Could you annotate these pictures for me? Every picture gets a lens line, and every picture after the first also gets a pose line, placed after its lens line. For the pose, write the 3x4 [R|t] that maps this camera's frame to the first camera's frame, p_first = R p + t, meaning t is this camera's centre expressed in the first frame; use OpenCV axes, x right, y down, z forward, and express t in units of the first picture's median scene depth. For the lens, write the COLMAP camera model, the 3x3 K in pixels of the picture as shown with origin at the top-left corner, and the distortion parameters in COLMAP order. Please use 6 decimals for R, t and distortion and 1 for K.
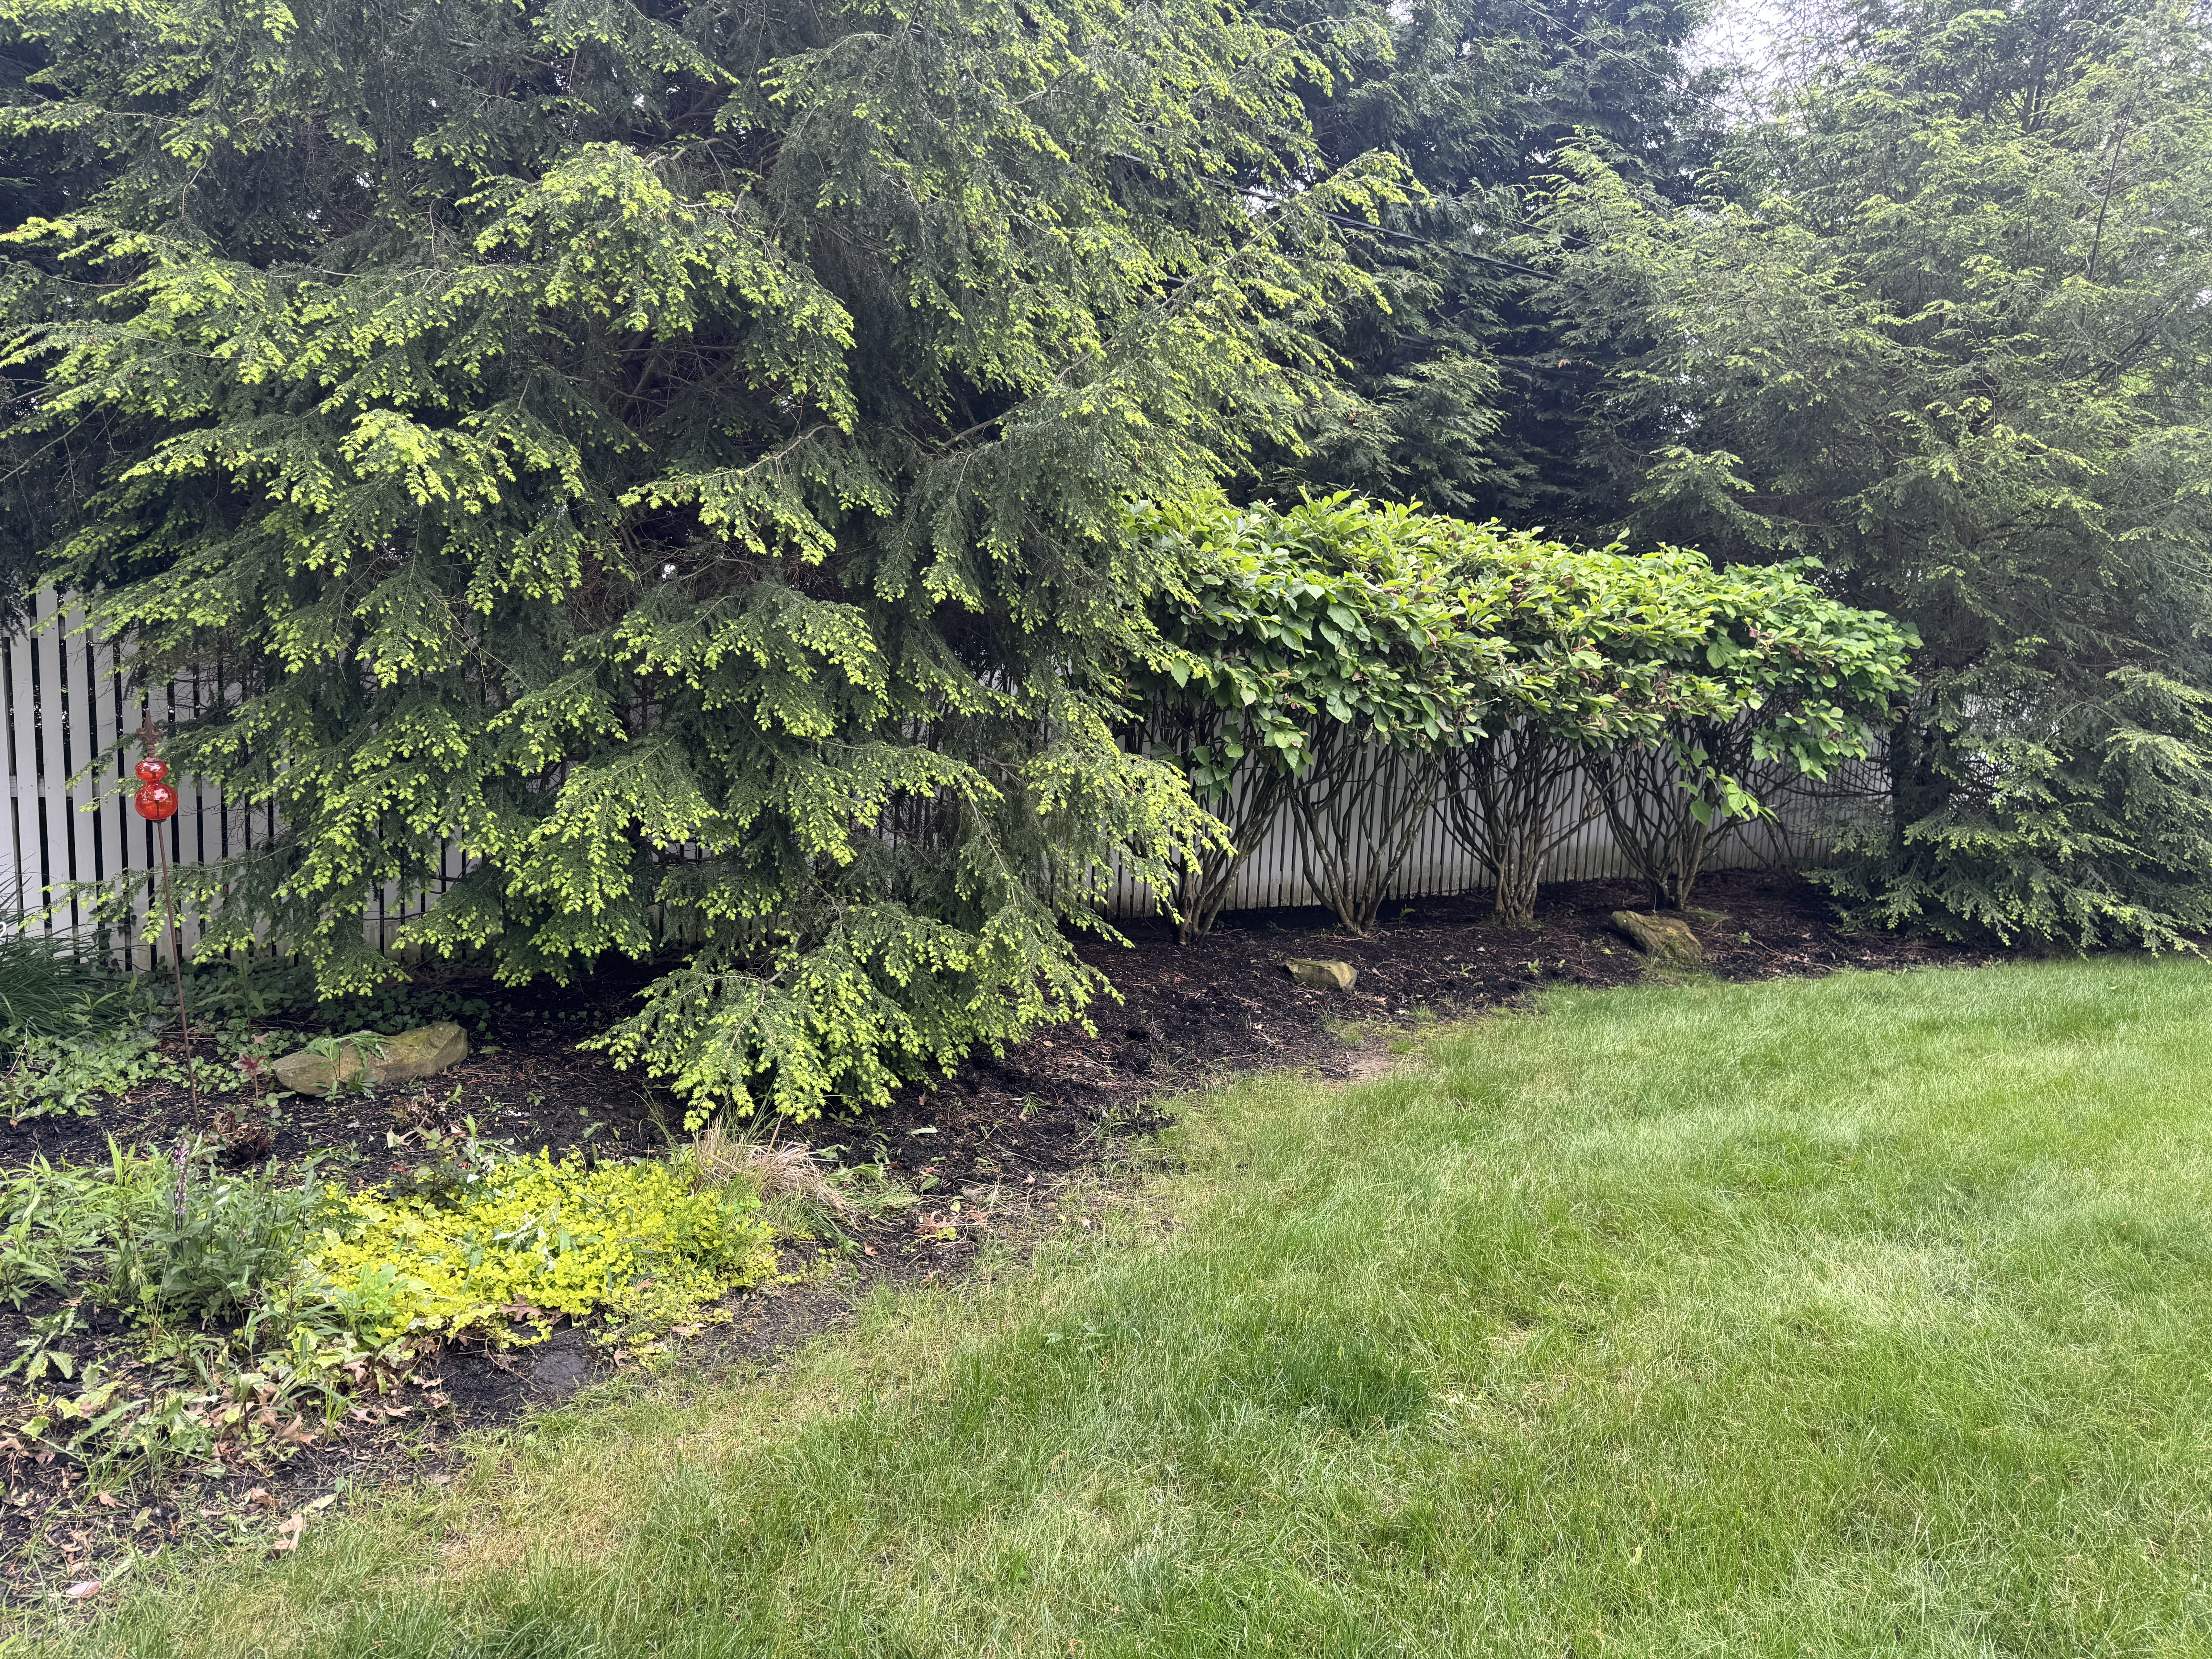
lens RADIAL K [[1564.4, 0, 1106.0], [0, 1564.4, 829.5], [0, 0, 1]] dist [0.035119, -0.028354]
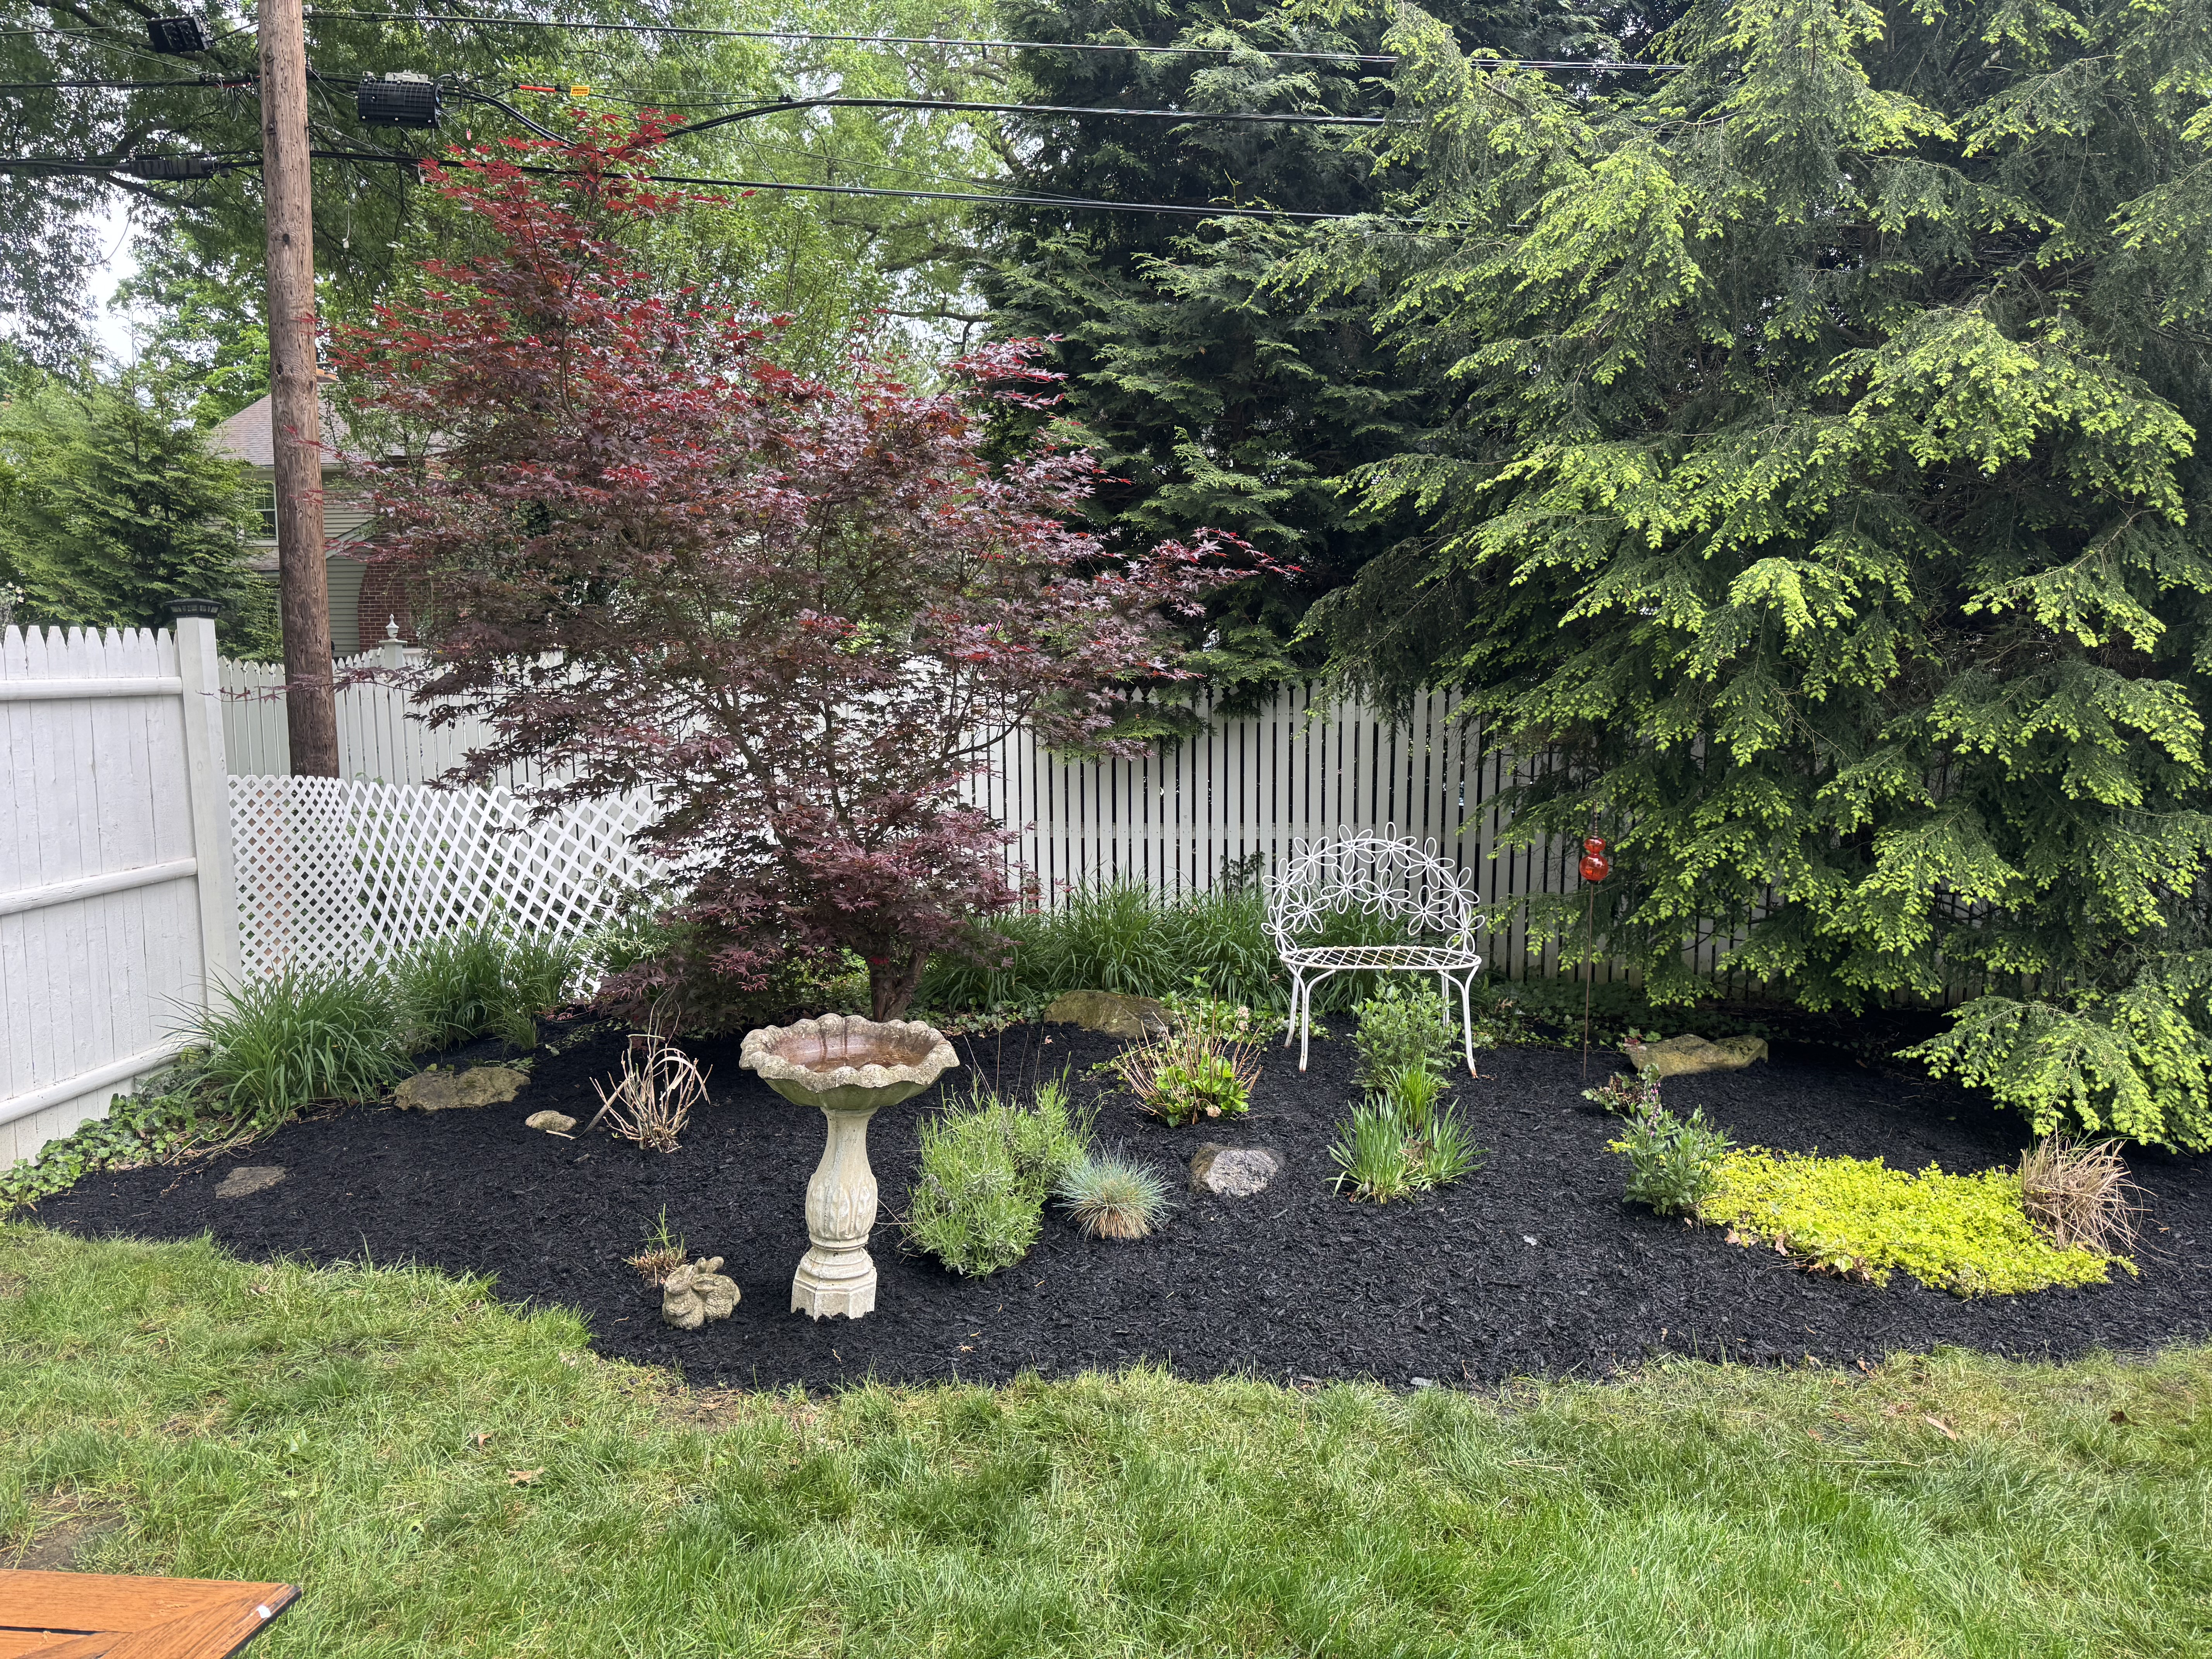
lens RADIAL K [[1487.3, 0, 1105.0], [0, 1487.3, 851.3], [0, 0, 1]] dist [-0.003717, -0.005853]
pose [[0.724967, 0.034417, -0.687923, 0.006354], [-0.055926, 0.998394, -0.008988, 0.021126], [0.686510, 0.044988, 0.725728, -0.223936]]
